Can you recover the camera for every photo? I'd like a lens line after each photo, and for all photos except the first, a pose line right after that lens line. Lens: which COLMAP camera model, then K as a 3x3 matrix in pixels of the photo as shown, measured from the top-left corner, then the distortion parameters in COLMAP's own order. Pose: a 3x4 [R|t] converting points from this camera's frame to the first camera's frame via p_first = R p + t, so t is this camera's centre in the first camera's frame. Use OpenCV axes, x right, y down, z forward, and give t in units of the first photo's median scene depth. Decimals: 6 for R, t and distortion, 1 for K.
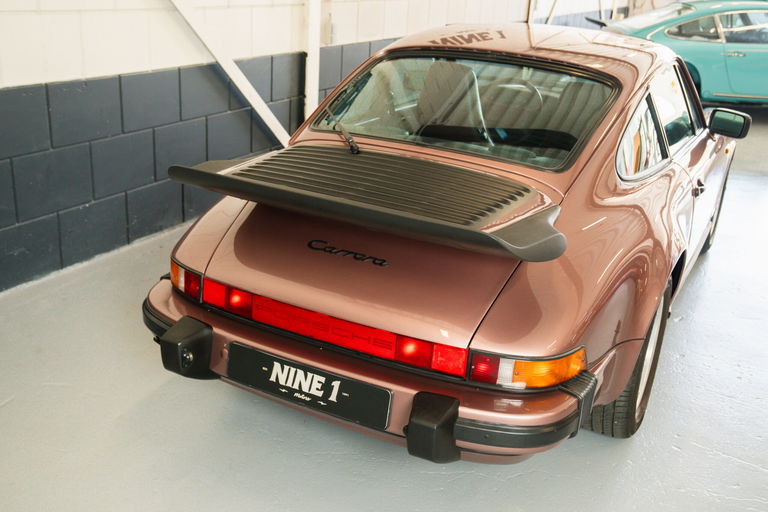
lens RADIAL K [[782.4, 0, 386.7], [0, 782.4, 241.6], [0, 0, 1]] dist [-0.012261, 0.215893]
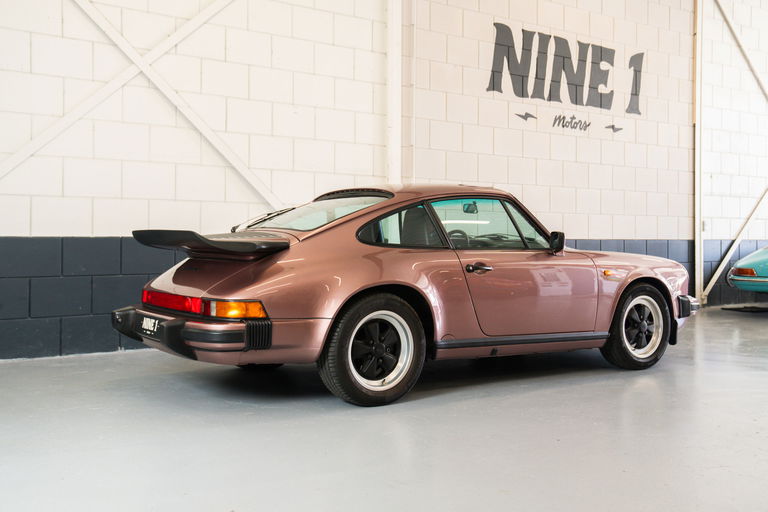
lens RADIAL K [[782.4, 0, 386.7], [0, 782.4, 241.6], [0, 0, 1]] dist [-0.012261, 0.215893]
pose [[0.887427, -0.056328, -0.457494, 1.352223], [-0.108289, 0.939253, -0.325696, 0.562907], [0.448049, 0.338573, 0.827418, -0.458201]]
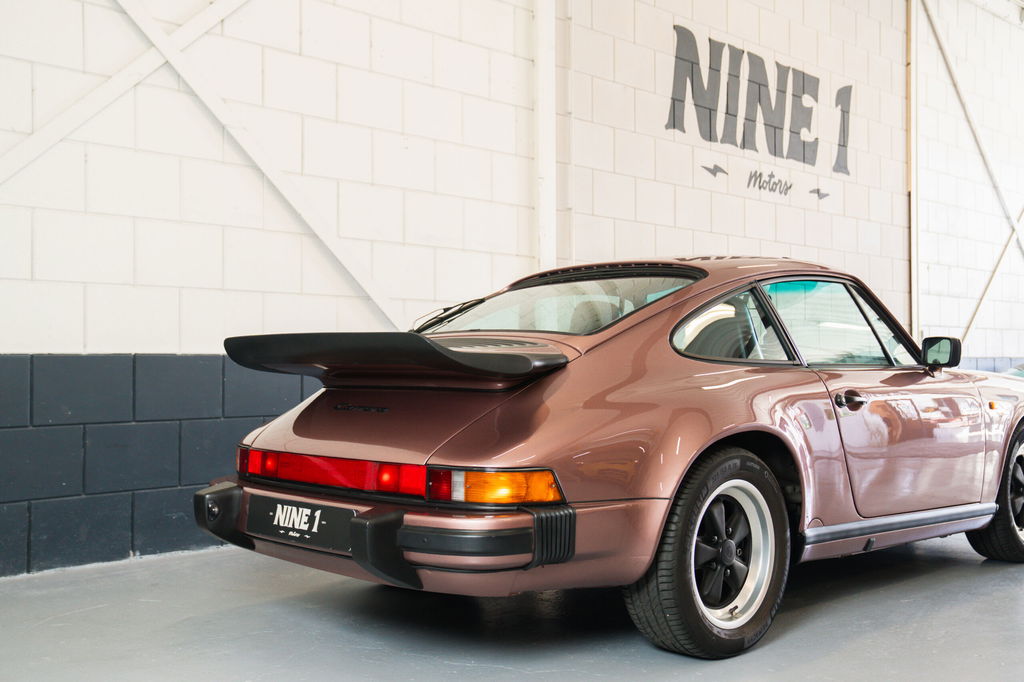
lens RADIAL K [[1065.7, 0, 508.7], [0, 1065.7, 354.4], [0, 0, 1]] dist [-0.012981, 0.191118]
pose [[0.946990, -0.068801, -0.313811, 0.605773], [-0.047915, 0.935627, -0.349724, 0.449077], [0.317671, 0.346221, 0.882732, -0.218219]]
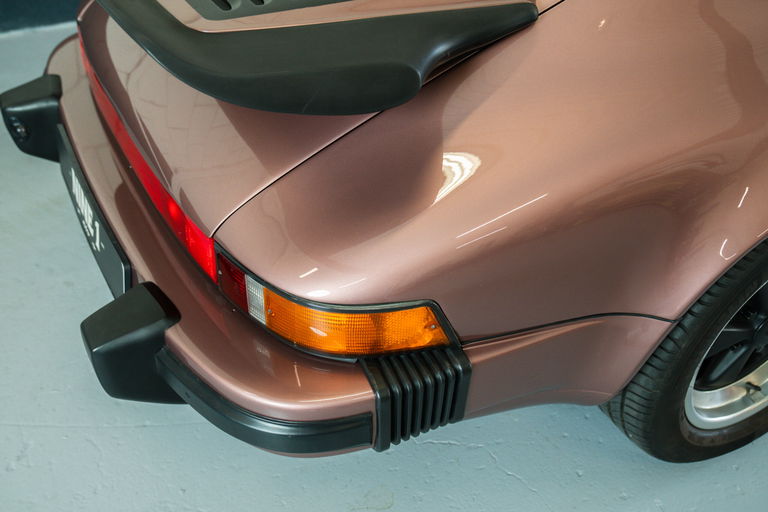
lens RADIAL K [[782.4, 0, 386.7], [0, 782.4, 241.6], [0, 0, 1]] dist [-0.012261, 0.215893]
pose [[0.825623, 0.307679, -0.472948, 0.437305], [-0.154211, 0.929369, 0.335399, -0.062202], [0.542739, -0.203979, 0.814756, 0.574791]]
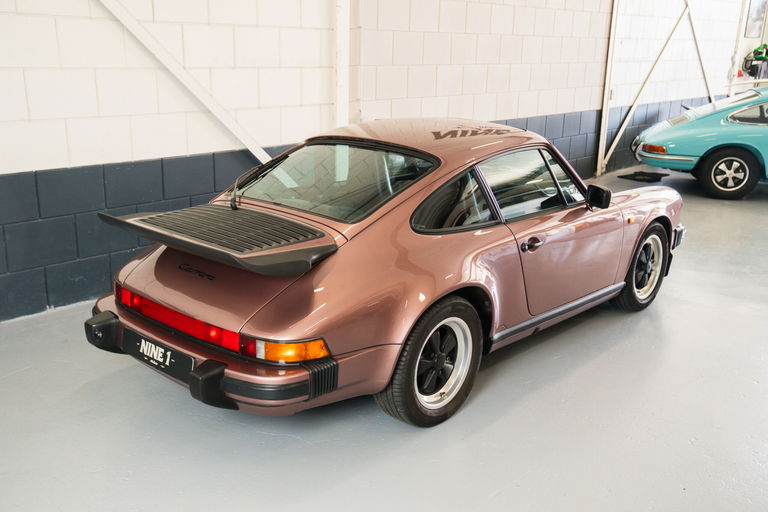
lens RADIAL K [[751.7, 0, 384.0], [0, 751.7, 256.0], [0, 0, 1]] dist [-0.013152, 0.187610]
pose [[0.967893, 0.029528, -0.249624, 0.690103], [-0.049990, 0.995851, -0.076034, 0.079316], [0.246343, 0.086071, 0.965353, -0.334827]]
